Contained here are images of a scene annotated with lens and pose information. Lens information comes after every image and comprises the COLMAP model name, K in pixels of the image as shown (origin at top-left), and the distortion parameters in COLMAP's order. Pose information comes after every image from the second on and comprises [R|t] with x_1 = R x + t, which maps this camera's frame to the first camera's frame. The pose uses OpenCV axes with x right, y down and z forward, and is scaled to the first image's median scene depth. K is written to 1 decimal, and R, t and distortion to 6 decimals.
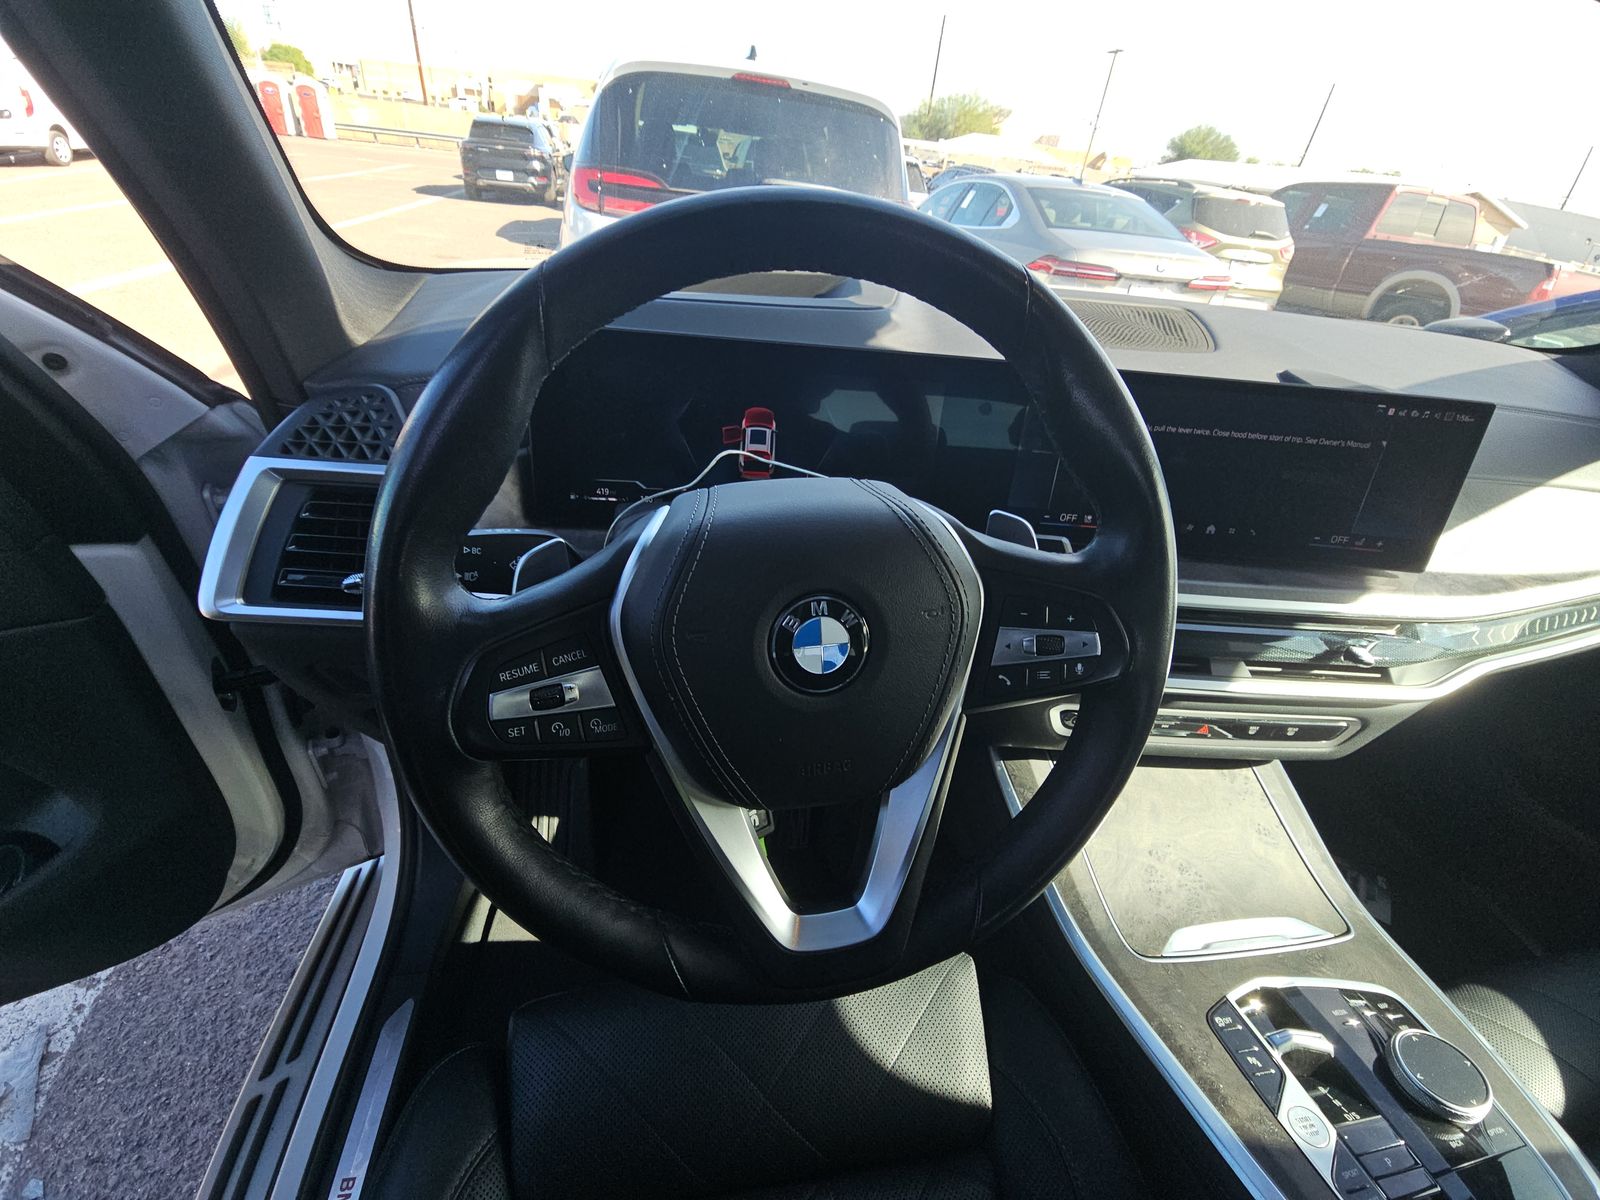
lens RADIAL K [[649.4, 0, 796.6], [0, 649.4, 611.2], [0, 0, 1]] dist [0.007324, -0.008199]
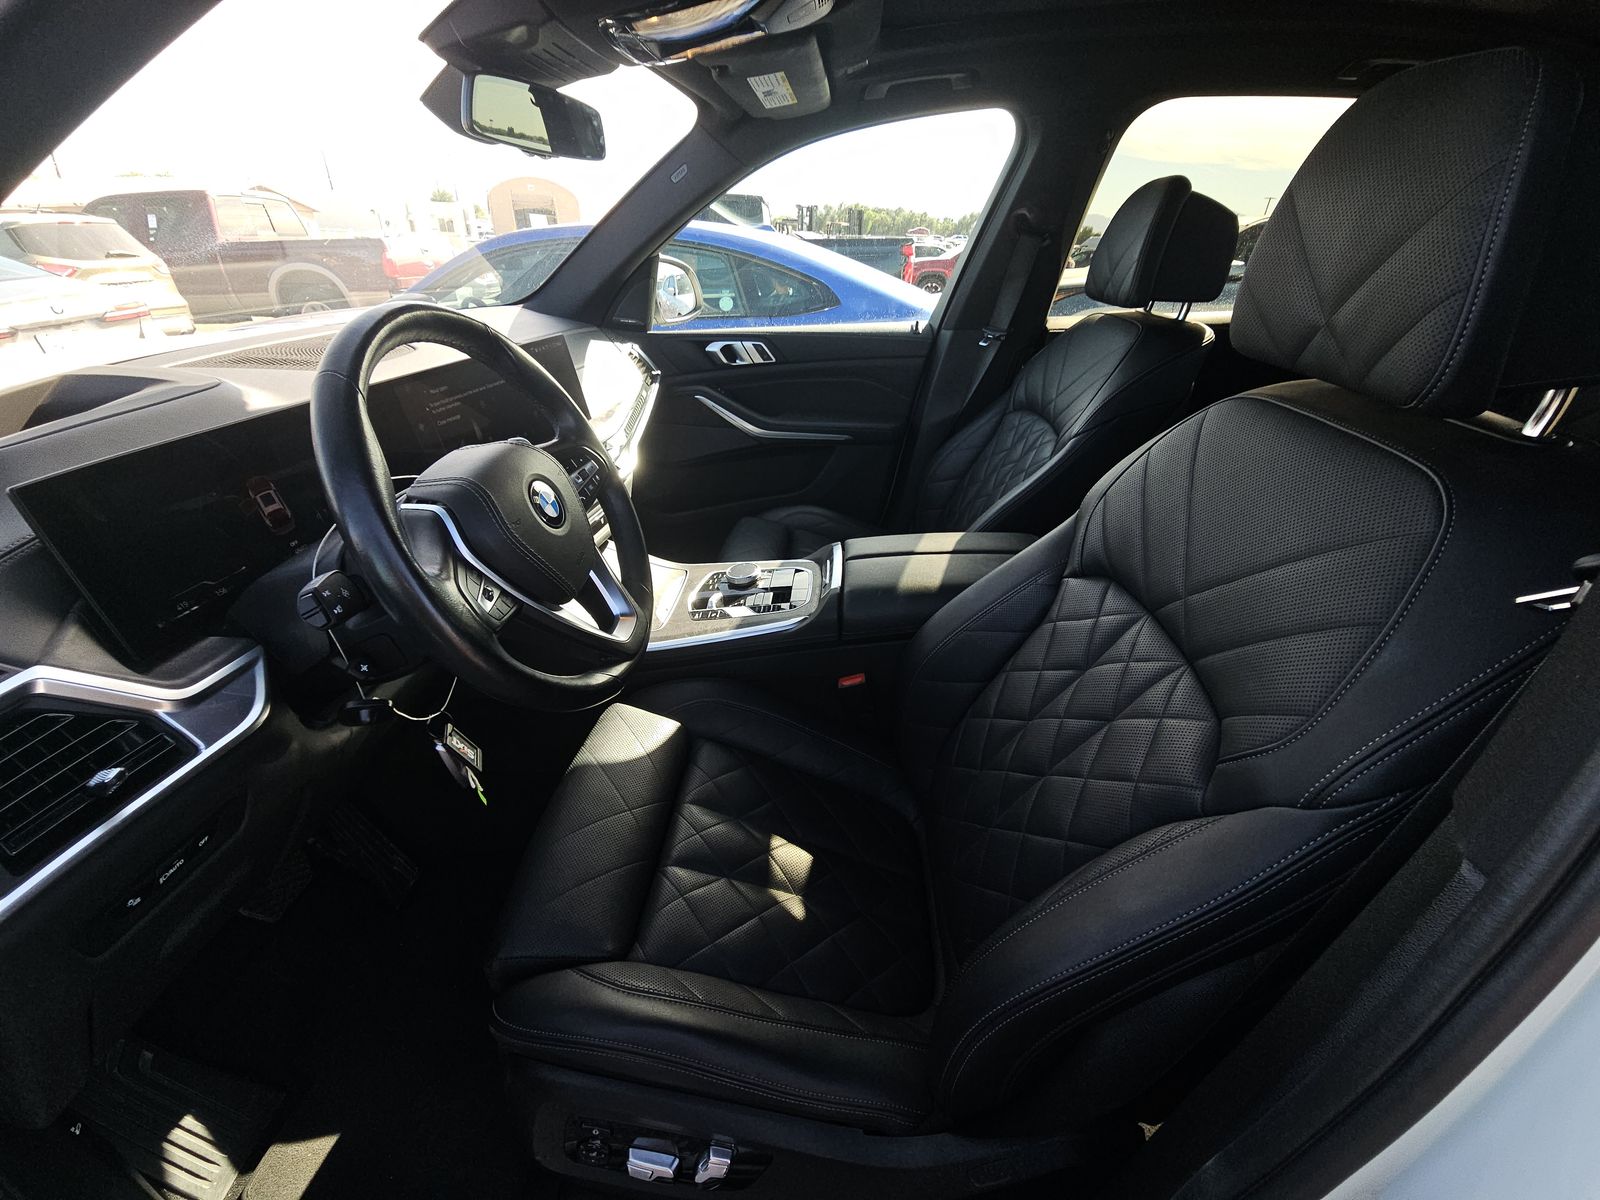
lens RADIAL K [[651.0, 0, 798.9], [0, 651.0, 604.7], [0, 0, 1]] dist [0.007966, -0.007979]
pose [[0.221305, -0.560080, 0.798332, -0.829621], [0.562855, 0.741873, 0.364443, -0.003460], [-0.796378, 0.368692, 0.479424, -0.284107]]
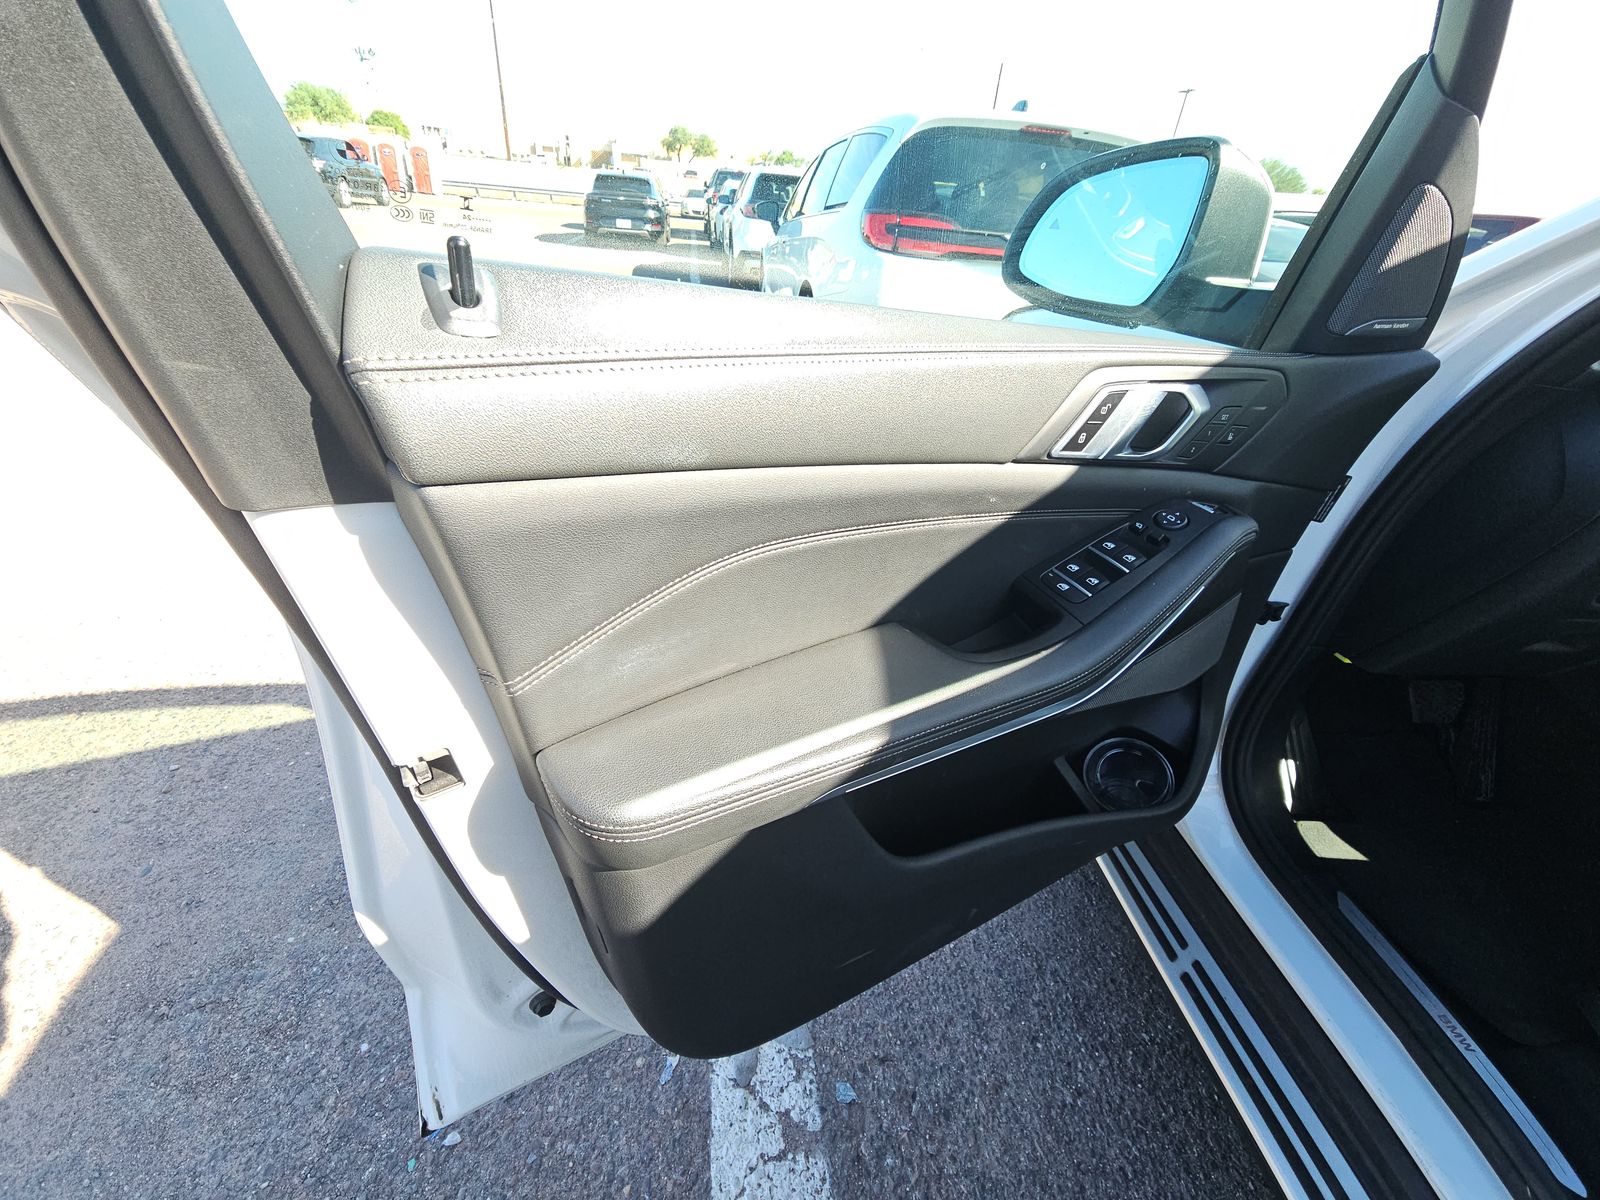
lens RADIAL K [[651.0, 0, 798.9], [0, 651.0, 604.7], [0, 0, 1]] dist [0.007966, -0.007979]
pose [[0.997645, 0.015367, -0.066846, -2.101056], [-0.019043, 0.998321, -0.054704, 0.220599], [0.065893, 0.055848, 0.996263, -0.370892]]
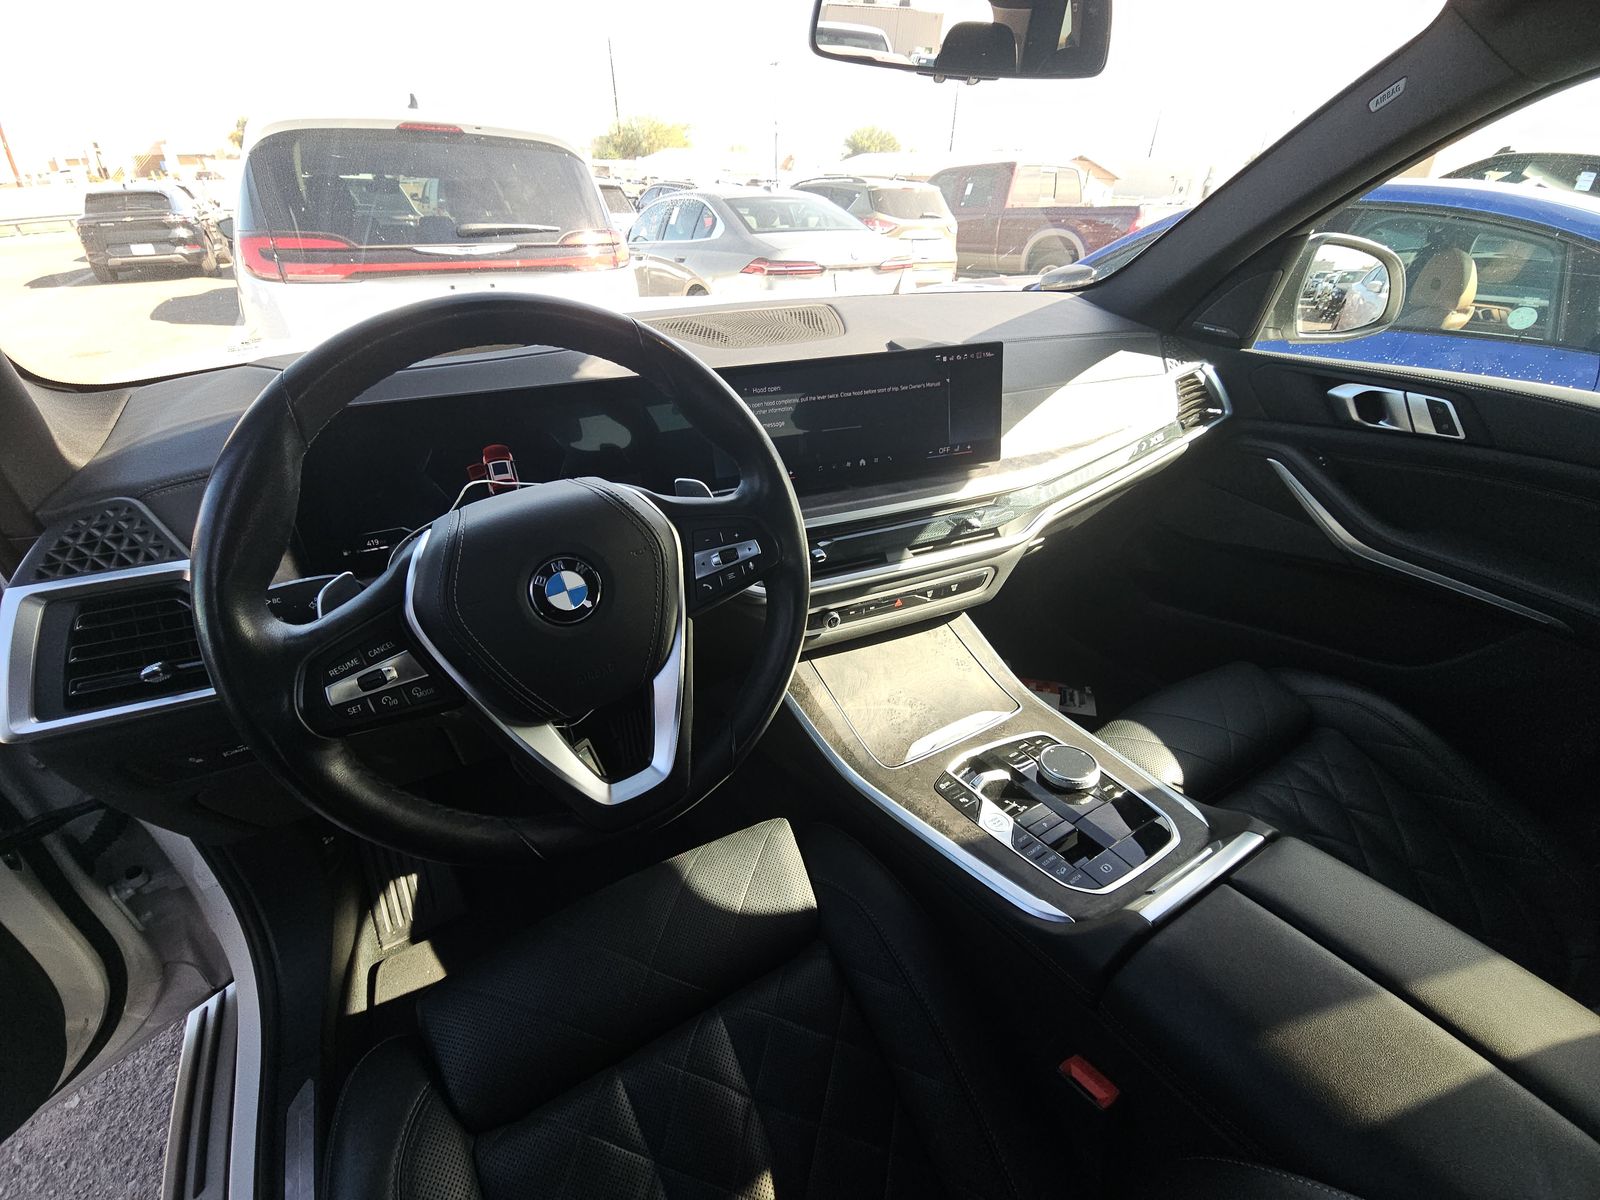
lens RADIAL K [[651.0, 0, 798.9], [0, 651.0, 604.7], [0, 0, 1]] dist [0.007966, -0.007979]
pose [[0.927205, -0.270303, 0.259283, 0.070705], [0.276415, 0.960946, 0.013317, 0.110438], [-0.252757, 0.059322, 0.965709, -0.292117]]
